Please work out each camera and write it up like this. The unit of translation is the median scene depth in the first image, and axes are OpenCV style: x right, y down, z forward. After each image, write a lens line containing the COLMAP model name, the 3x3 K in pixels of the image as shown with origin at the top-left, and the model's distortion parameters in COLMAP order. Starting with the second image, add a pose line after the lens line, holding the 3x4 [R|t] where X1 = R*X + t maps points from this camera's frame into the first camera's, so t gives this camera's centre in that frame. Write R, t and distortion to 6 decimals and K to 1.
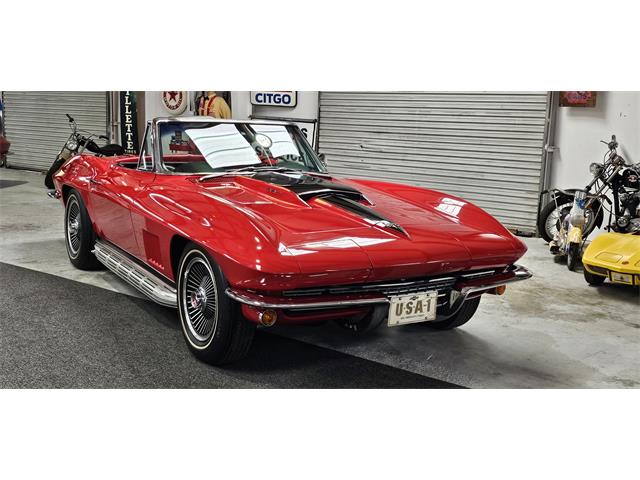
lens RADIAL K [[727.0, 0, 314.7], [0, 727.0, 239.3], [0, 0, 1]] dist [0.032593, 0.009845]
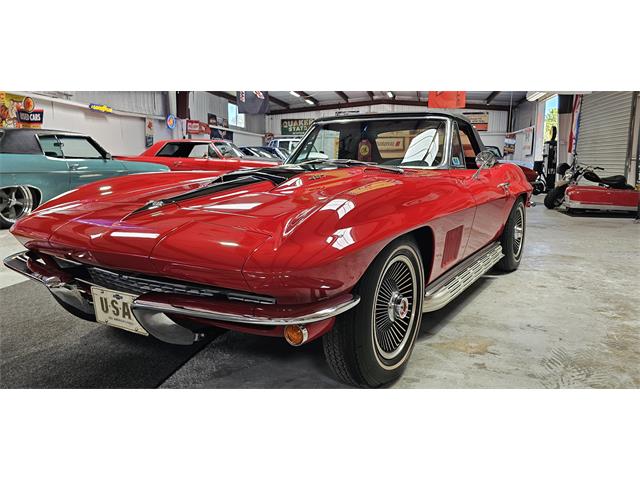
lens RADIAL K [[474.8, 0, 332.9], [0, 474.8, 240.6], [0, 0, 1]] dist [0.004754, 0.000469]
pose [[0.462754, 0.115187, -0.878972, 0.449653], [-0.138310, 0.988761, 0.056759, -0.024253], [0.875631, 0.095305, 0.473484, 0.641823]]
